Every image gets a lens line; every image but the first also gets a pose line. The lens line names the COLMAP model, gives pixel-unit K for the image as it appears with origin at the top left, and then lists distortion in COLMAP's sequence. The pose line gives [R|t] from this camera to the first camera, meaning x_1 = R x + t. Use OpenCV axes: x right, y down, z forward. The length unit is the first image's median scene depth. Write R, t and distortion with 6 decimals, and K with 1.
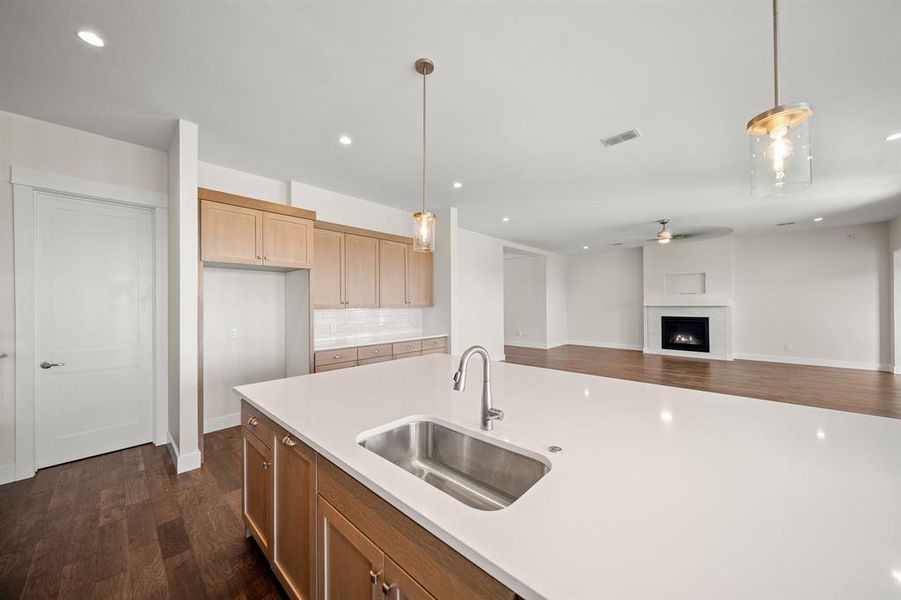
lens RADIAL K [[318.8, 0, 453.4], [0, 318.8, 300.9], [0, 0, 1]] dist [0.001037, -0.000483]
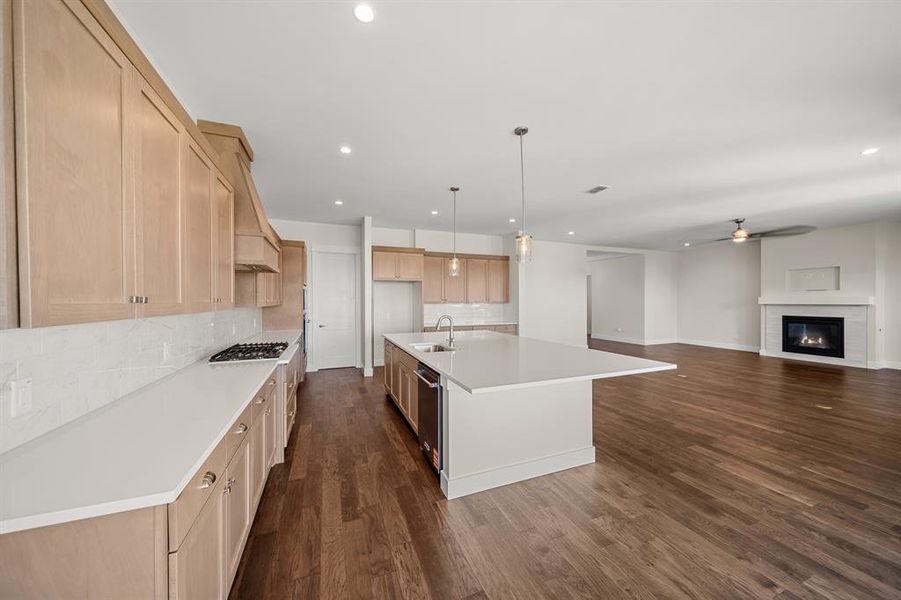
lens RADIAL K [[318.8, 0, 449.7], [0, 318.8, 300.7], [0, 0, 1]] dist [0.001037, -0.000483]
pose [[0.897819, 0.004244, -0.440343, 0.279777], [0.000077, 0.999952, 0.009795, -0.004213], [0.440364, -0.008828, 0.897776, -0.315721]]
